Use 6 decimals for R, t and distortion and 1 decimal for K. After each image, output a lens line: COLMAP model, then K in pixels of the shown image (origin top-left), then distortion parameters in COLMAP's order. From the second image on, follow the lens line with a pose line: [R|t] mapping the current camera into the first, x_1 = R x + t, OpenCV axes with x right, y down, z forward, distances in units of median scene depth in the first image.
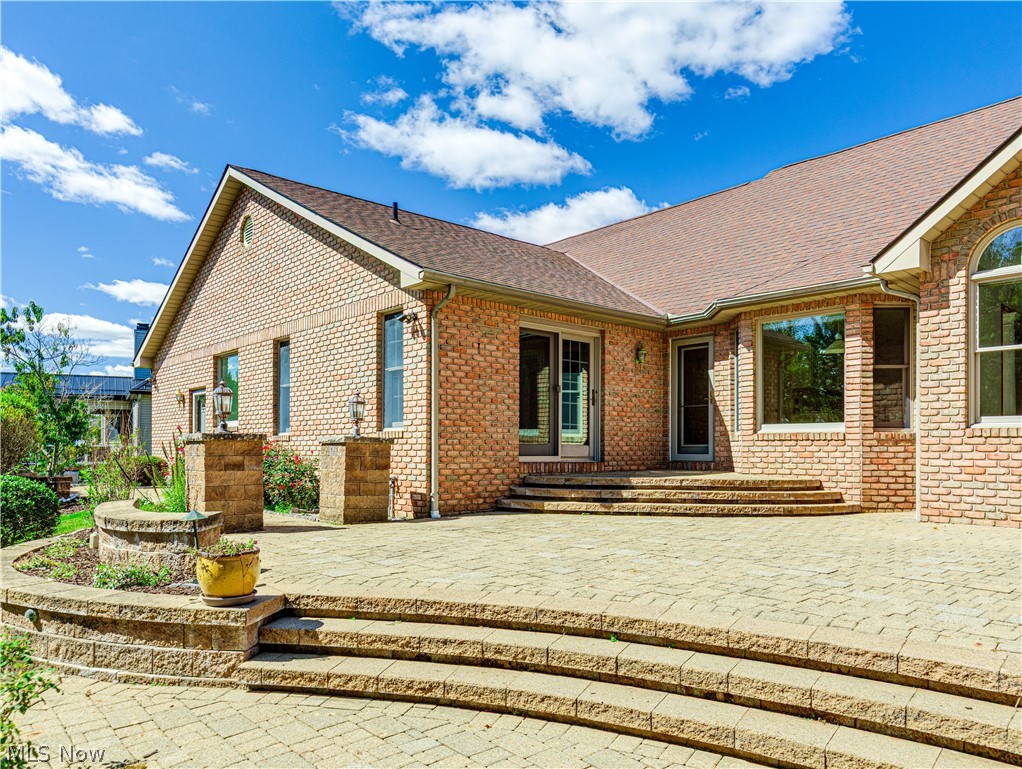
lens RADIAL K [[710.3, 0, 511.0], [0, 710.3, 384.5], [0, 0, 1]] dist [0.007619, -0.000753]
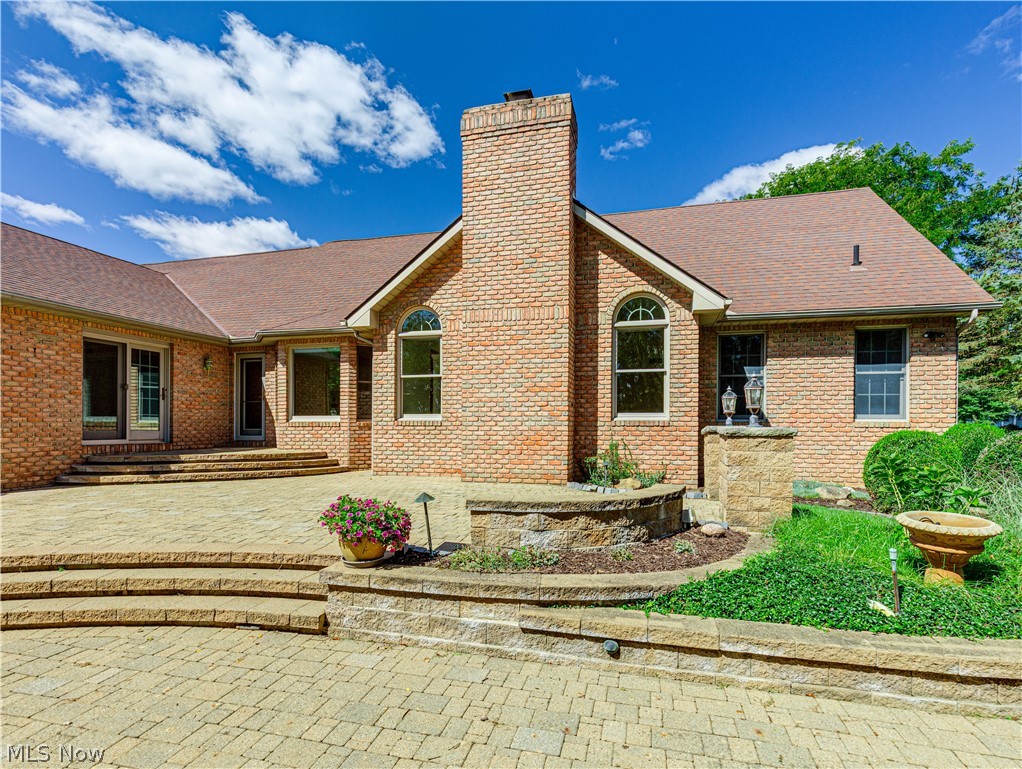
lens RADIAL K [[522.0, 0, 508.9], [0, 522.0, 394.3], [0, 0, 1]] dist [-0.003972, 0.001504]
pose [[0.830155, 0.028953, 0.556780, 0.130152], [-0.045377, 0.998846, 0.015715, -0.029646], [-0.555682, -0.038311, 0.830512, -0.177785]]
